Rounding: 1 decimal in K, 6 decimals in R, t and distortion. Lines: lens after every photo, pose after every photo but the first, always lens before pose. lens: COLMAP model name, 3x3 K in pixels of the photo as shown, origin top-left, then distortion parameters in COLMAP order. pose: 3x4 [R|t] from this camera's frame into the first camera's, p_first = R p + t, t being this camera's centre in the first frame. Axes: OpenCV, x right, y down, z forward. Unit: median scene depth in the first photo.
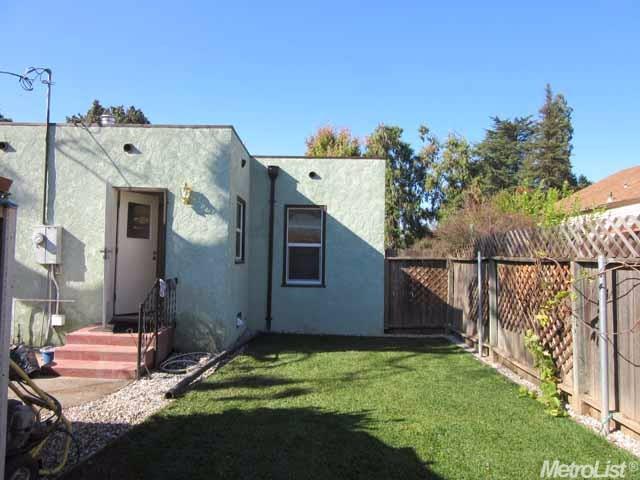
lens RADIAL K [[474.0, 0, 317.9], [0, 474.0, 240.3], [0, 0, 1]] dist [-0.005409, -0.007882]
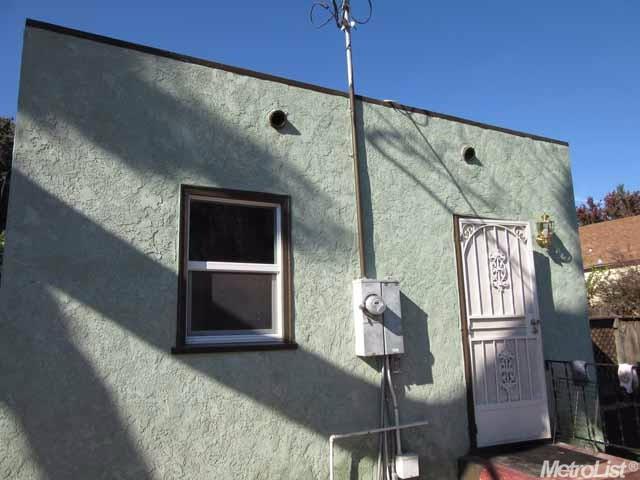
lens RADIAL K [[474.0, 0, 320.7], [0, 474.0, 238.8], [0, 0, 1]] dist [-0.005409, -0.007882]
pose [[0.879089, 0.037475, 0.475183, -0.863785], [0.033707, 0.989522, -0.140396, -0.004008], [-0.475465, 0.139437, 0.868614, 0.563872]]
